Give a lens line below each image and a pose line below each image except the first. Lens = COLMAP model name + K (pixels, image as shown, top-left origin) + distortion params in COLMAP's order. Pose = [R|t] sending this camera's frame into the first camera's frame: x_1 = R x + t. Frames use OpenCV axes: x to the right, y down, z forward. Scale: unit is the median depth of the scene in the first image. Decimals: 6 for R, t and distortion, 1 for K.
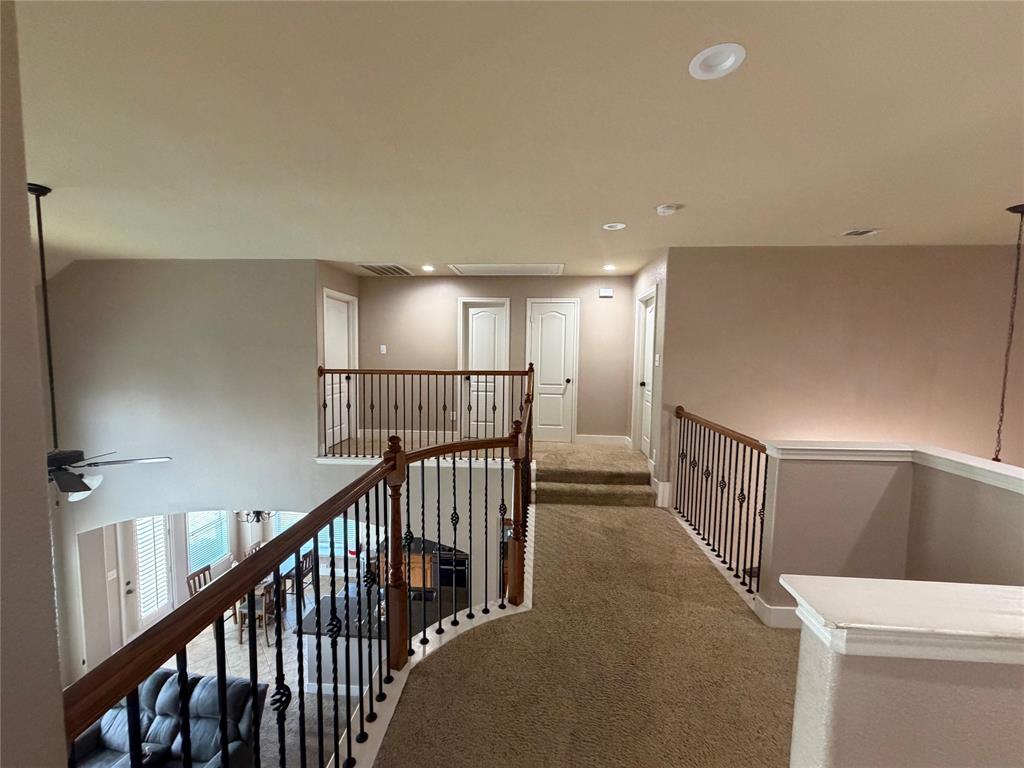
lens RADIAL K [[409.6, 0, 510.8], [0, 409.6, 384.7], [0, 0, 1]] dist [0.002188, 0.000005]
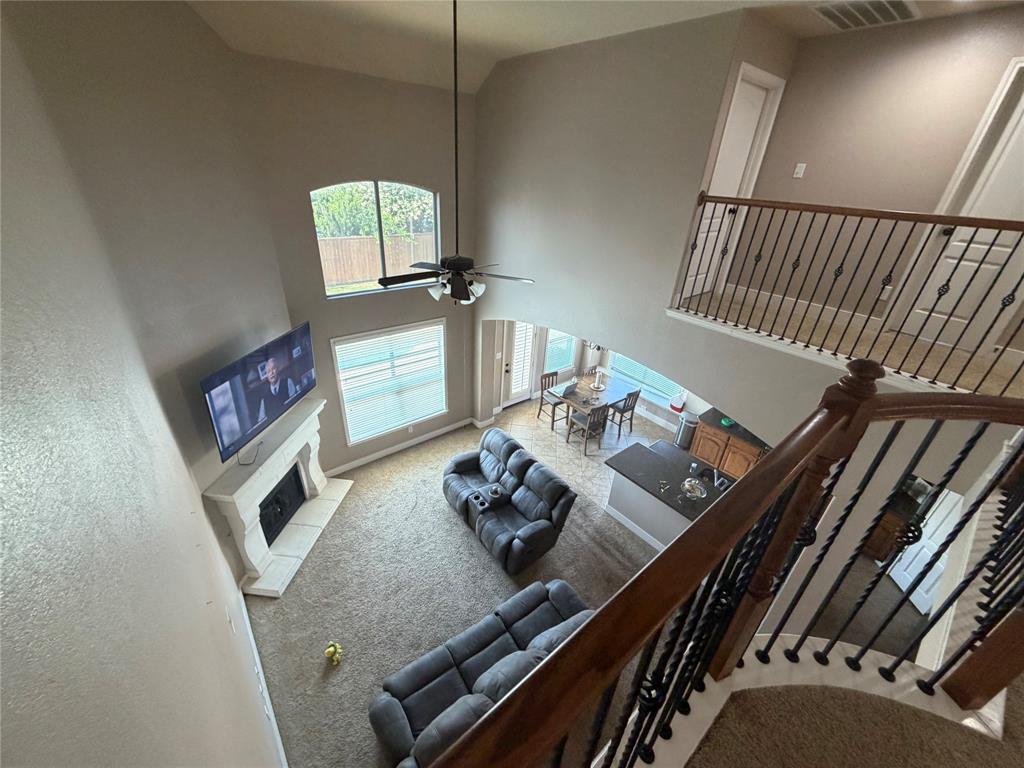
lens RADIAL K [[409.6, 0, 508.9], [0, 409.6, 381.7], [0, 0, 1]] dist [0.002188, 0.000005]
pose [[0.684576, 0.360728, -0.633428, -0.090936], [-0.099140, 0.906970, 0.409360, 0.000569], [0.722168, -0.217440, 0.656653, 0.146658]]
